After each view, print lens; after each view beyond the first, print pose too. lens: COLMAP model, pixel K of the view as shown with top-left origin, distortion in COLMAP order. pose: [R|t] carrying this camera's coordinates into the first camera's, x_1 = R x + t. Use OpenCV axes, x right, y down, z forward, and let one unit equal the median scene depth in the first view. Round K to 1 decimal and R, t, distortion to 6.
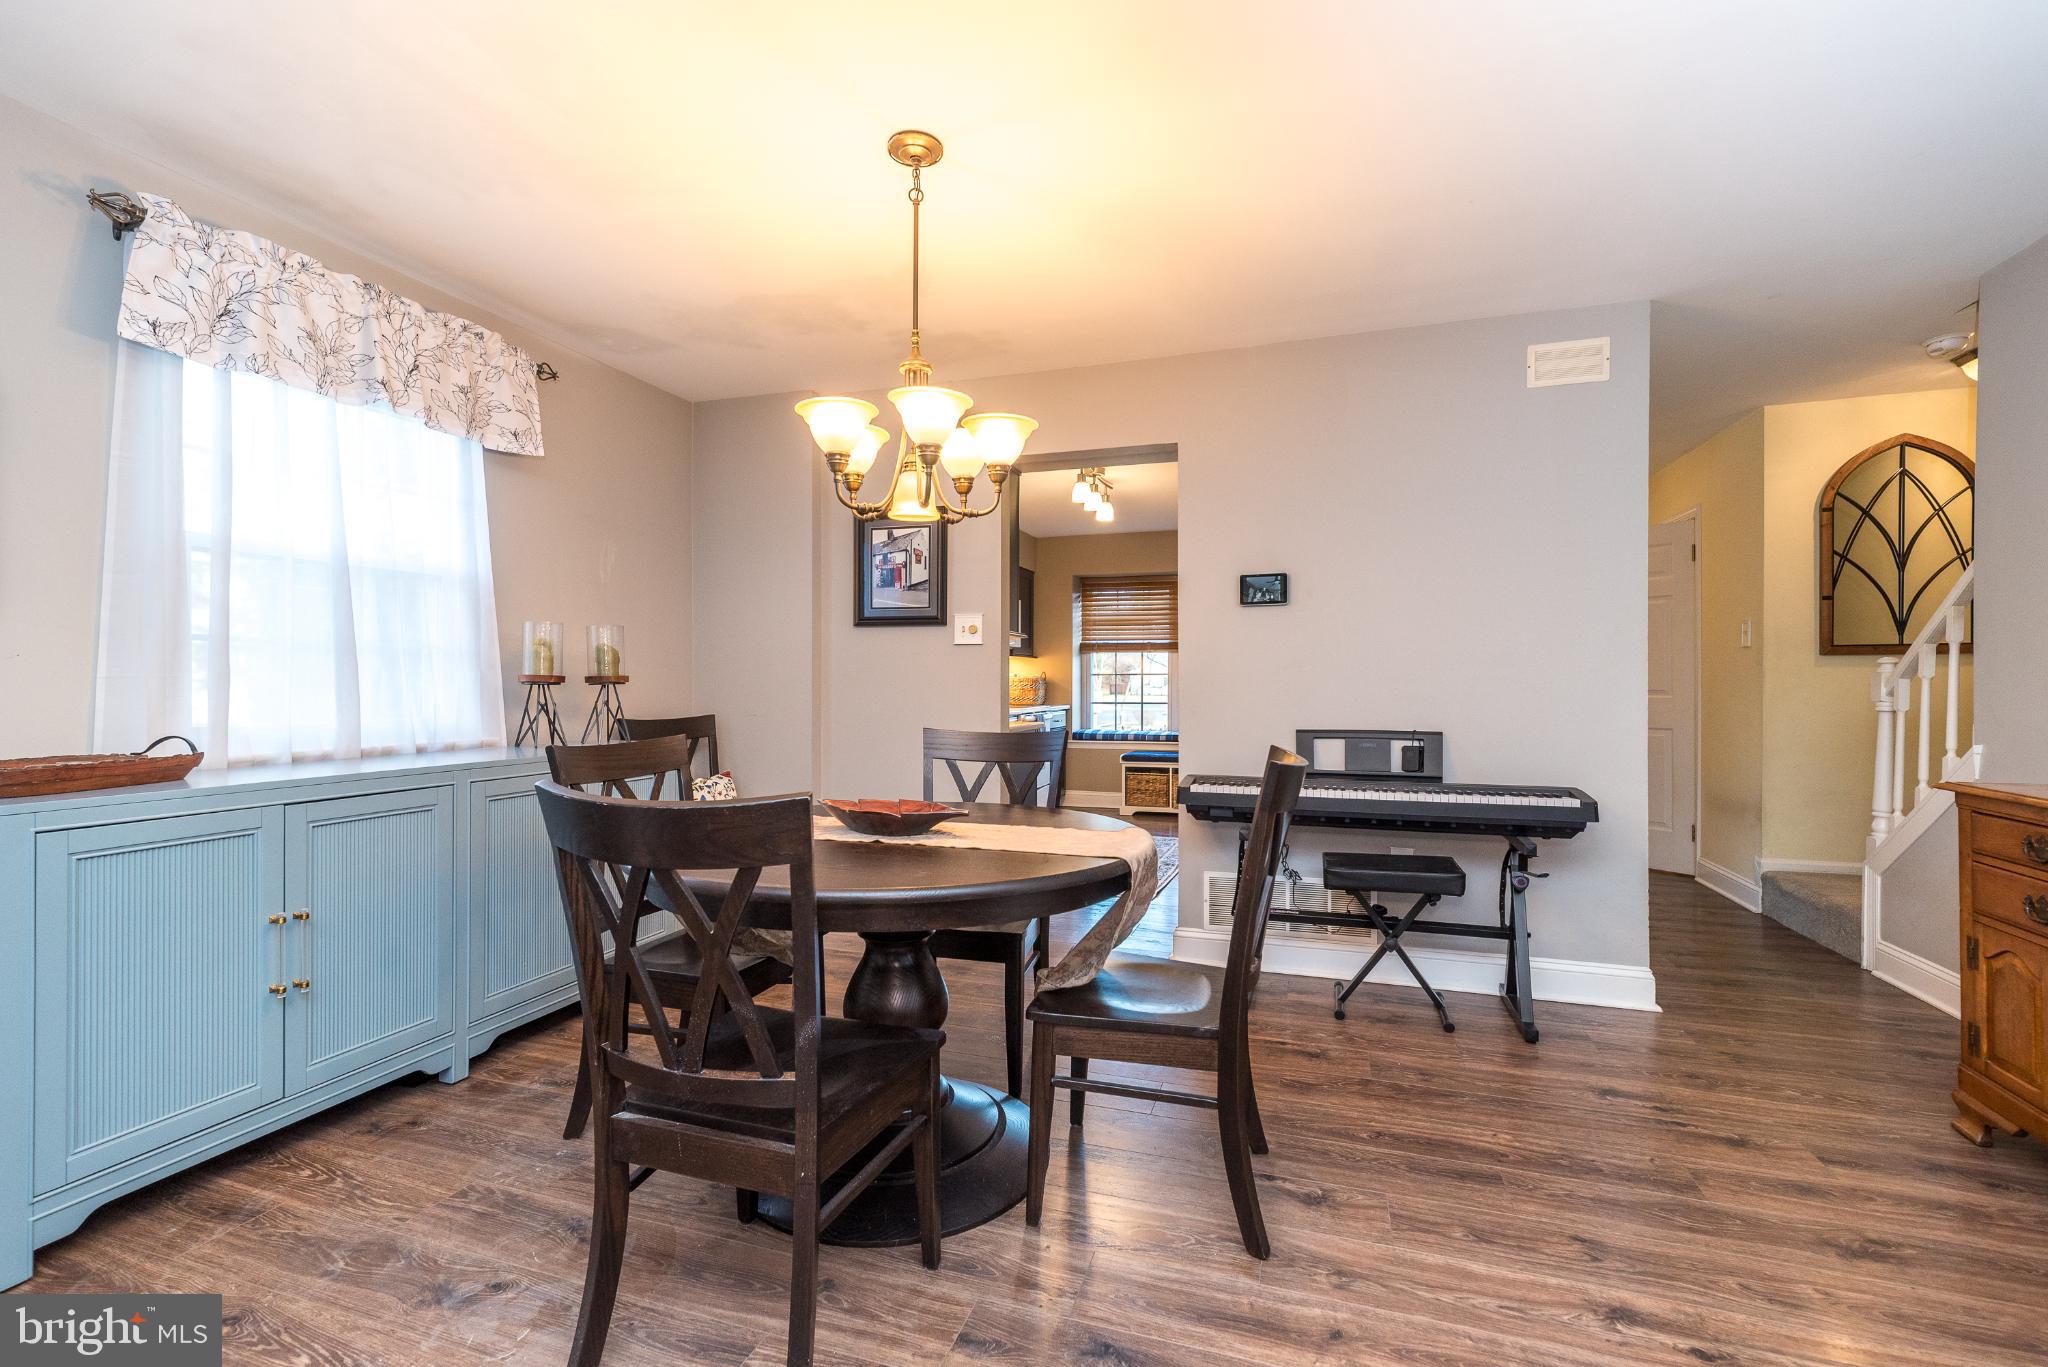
lens RADIAL K [[893.8, 0, 1014.9], [0, 893.8, 690.1], [0, 0, 1]] dist [0.006486, 0.001304]
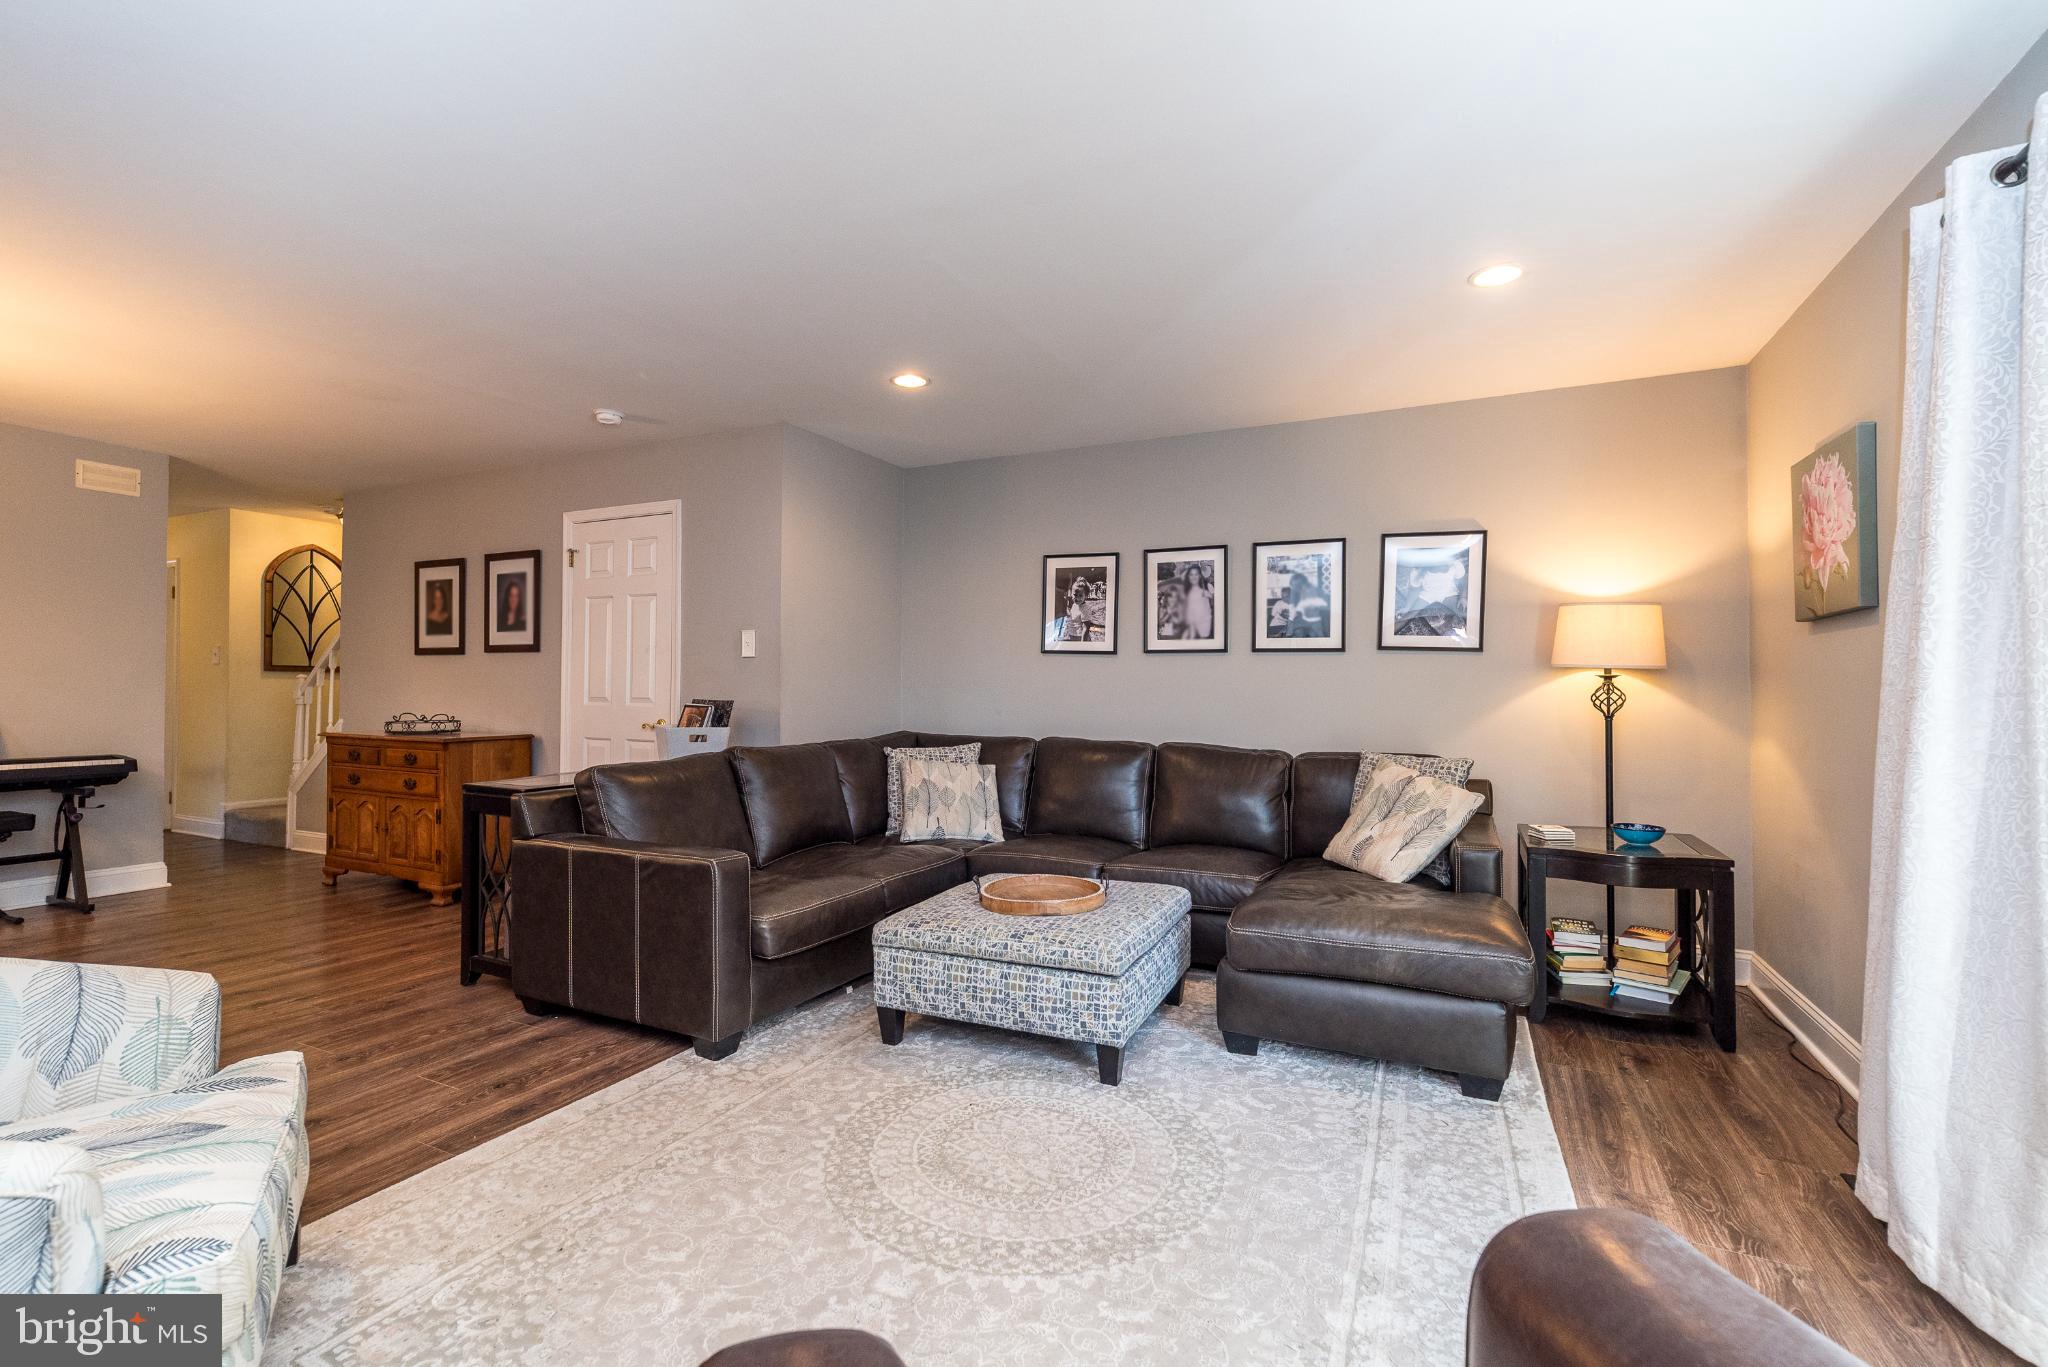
lens RADIAL K [[893.8, 0, 1028.8], [0, 893.8, 681.1], [0, 0, 1]] dist [0.006486, 0.001304]
pose [[0.124817, 0.015018, 0.992066, -0.674770], [-0.000902, 0.999887, -0.015023, 0.003213], [-0.992179, 0.000980, 0.124816, -0.713601]]
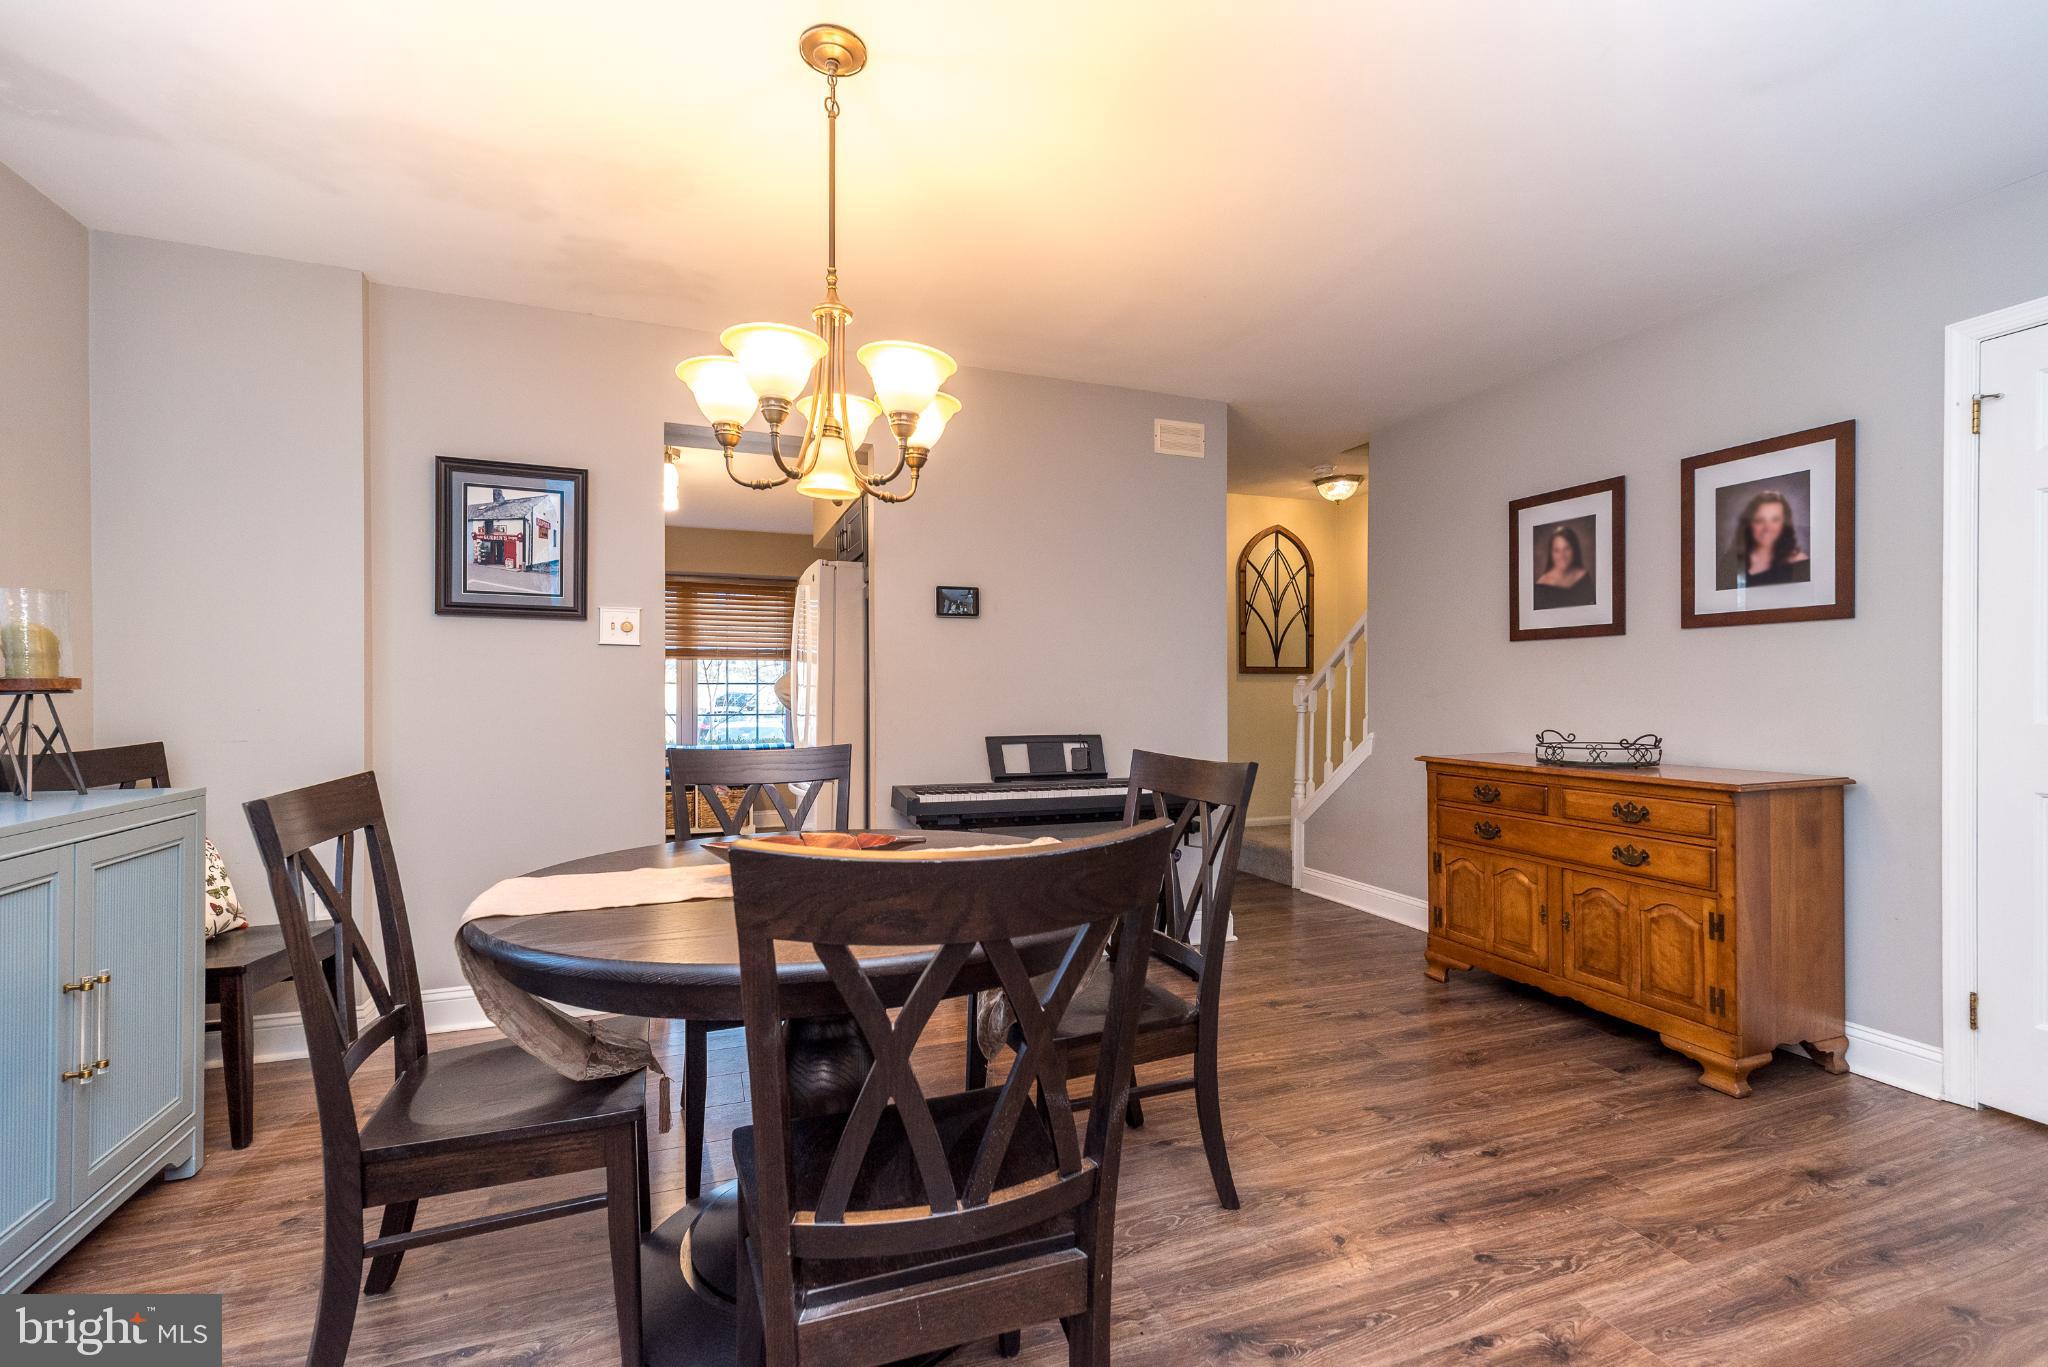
lens RADIAL K [[893.8, 0, 1022.2], [0, 893.8, 701.2], [0, 0, 1]] dist [0.006486, 0.001304]
pose [[0.774250, -0.005130, 0.632860, -0.332922], [0.003894, 0.999987, 0.003341, -0.001087], [-0.632869, -0.000123, 0.774259, 0.160174]]
